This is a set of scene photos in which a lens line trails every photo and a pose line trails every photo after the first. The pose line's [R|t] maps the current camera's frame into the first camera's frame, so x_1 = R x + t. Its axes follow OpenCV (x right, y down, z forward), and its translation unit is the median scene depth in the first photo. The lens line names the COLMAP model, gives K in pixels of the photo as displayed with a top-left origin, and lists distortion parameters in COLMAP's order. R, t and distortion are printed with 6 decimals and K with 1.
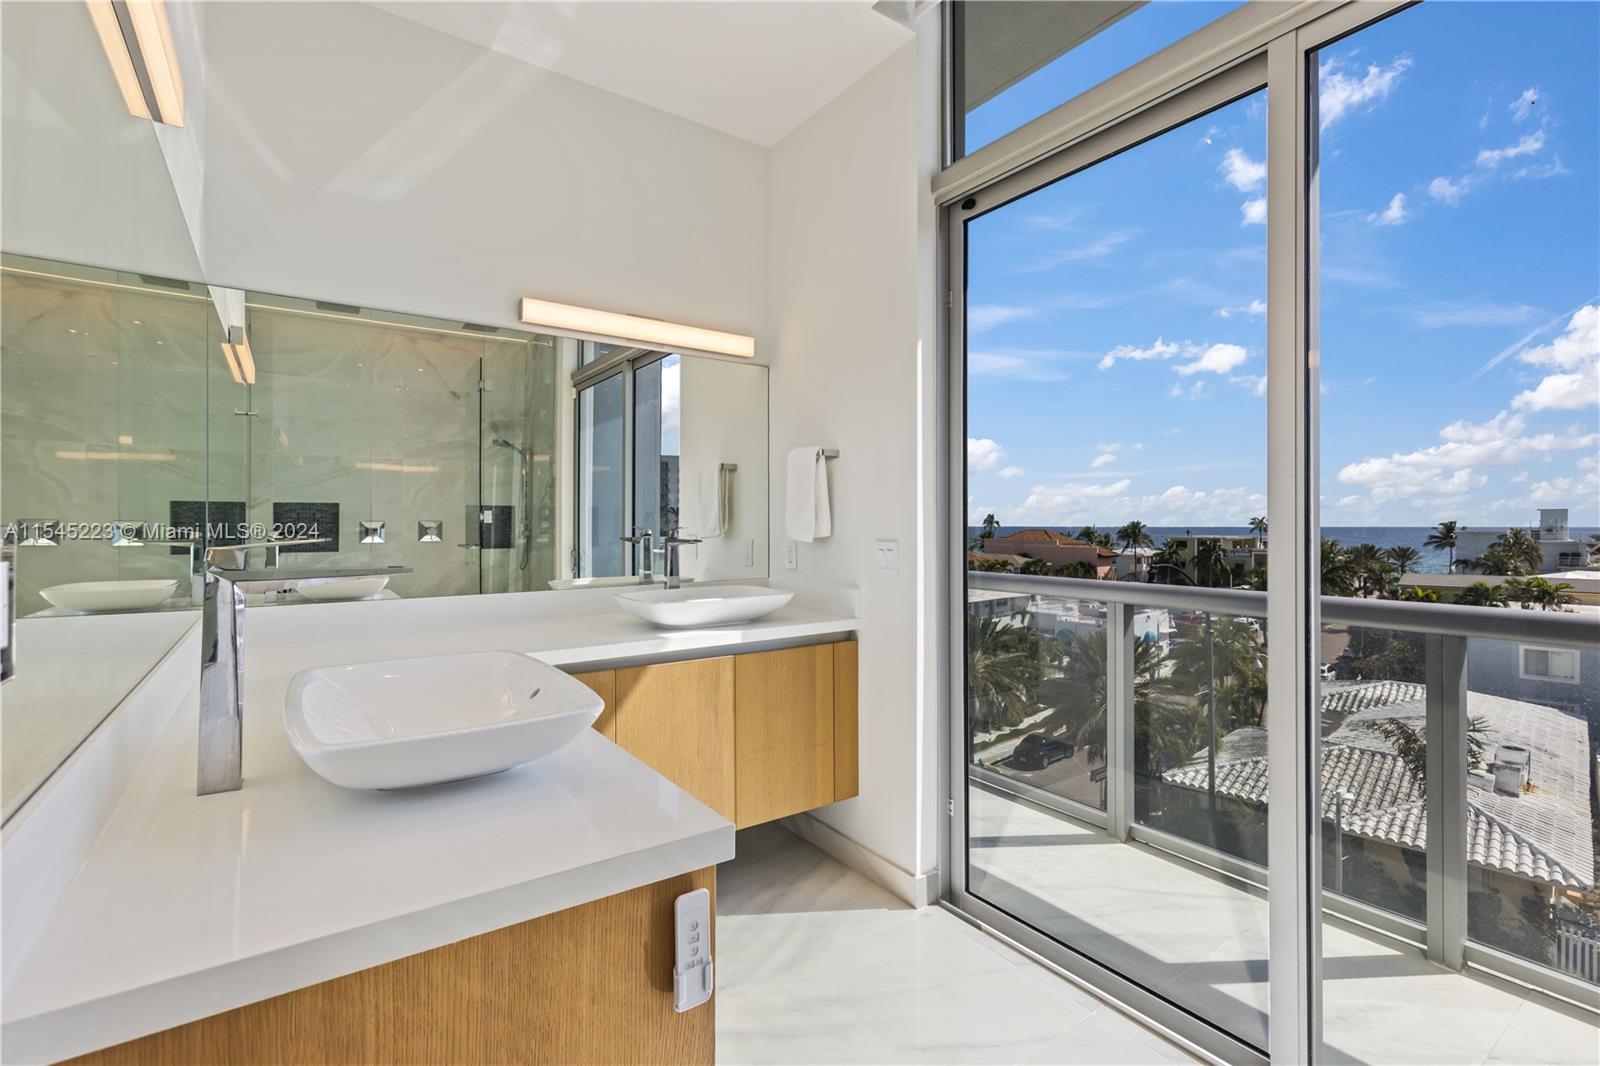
lens RADIAL K [[721.1, 0, 803.3], [0, 721.1, 521.8], [0, 0, 1]] dist [0.002476, -0.000724]
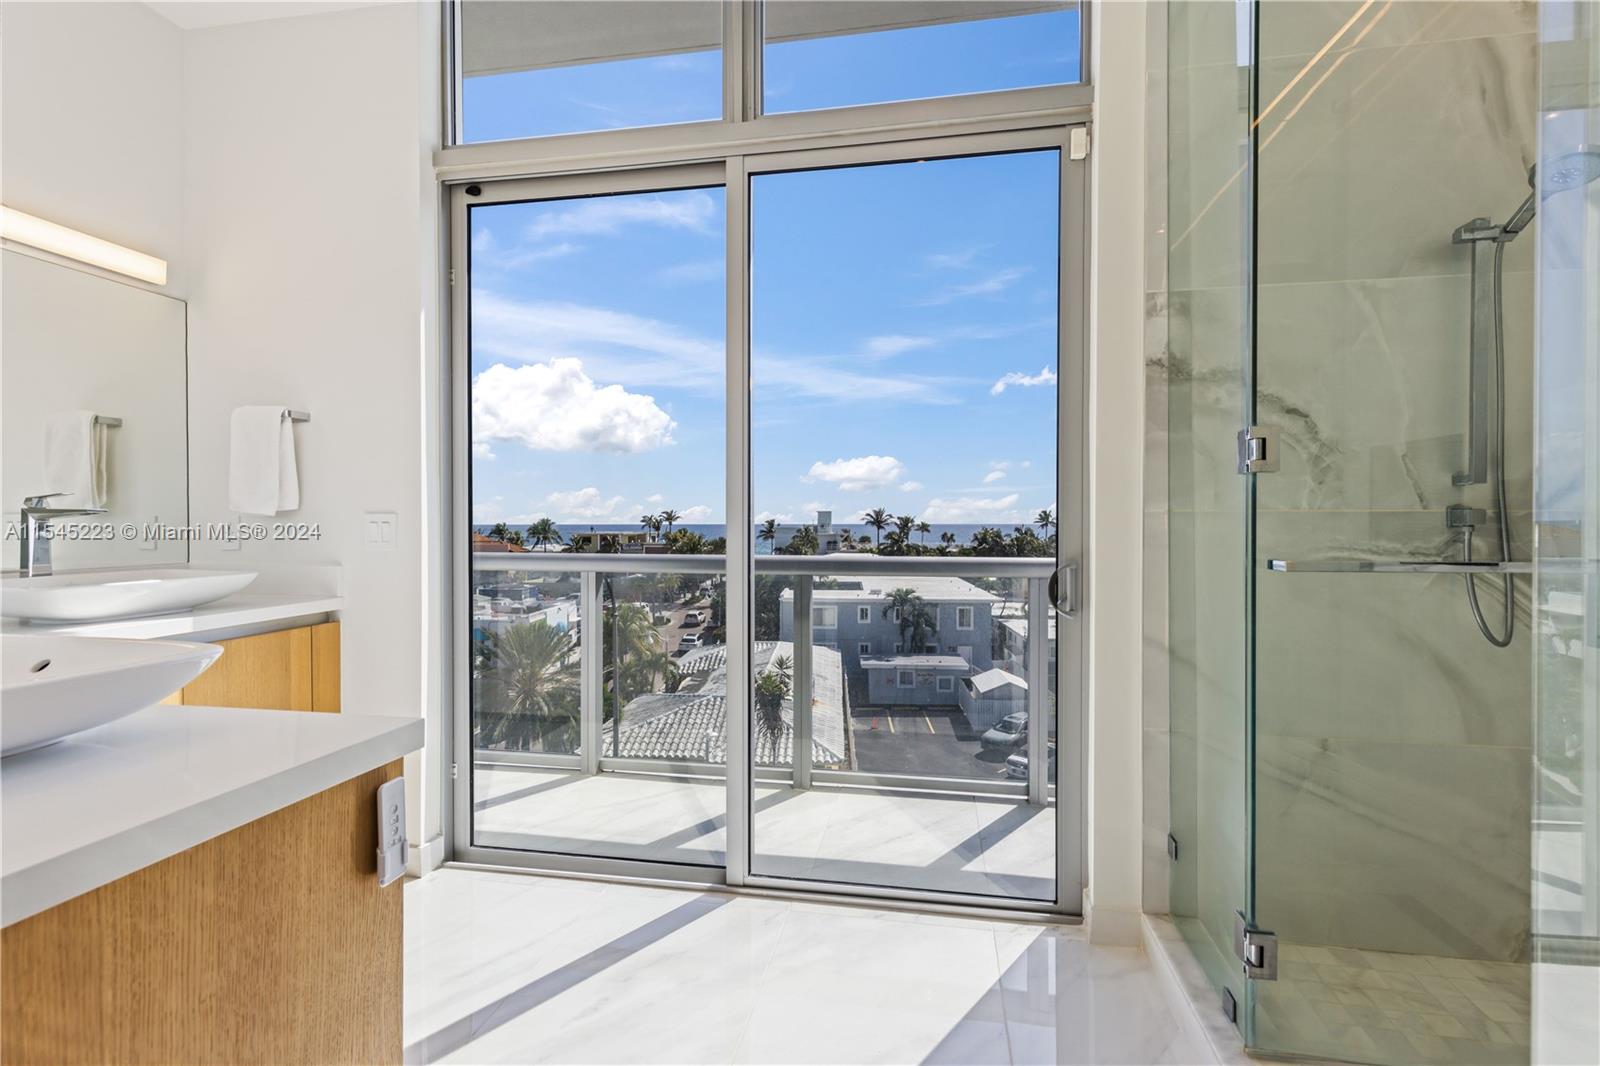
lens RADIAL K [[721.1, 0, 803.3], [0, 721.1, 521.8], [0, 0, 1]] dist [0.002476, -0.000724]
pose [[0.712987, 0.003128, 0.701170, -0.198127], [-0.005389, 0.999985, 0.001018, 0.043702], [-0.701156, -0.004504, 0.712994, -0.100581]]
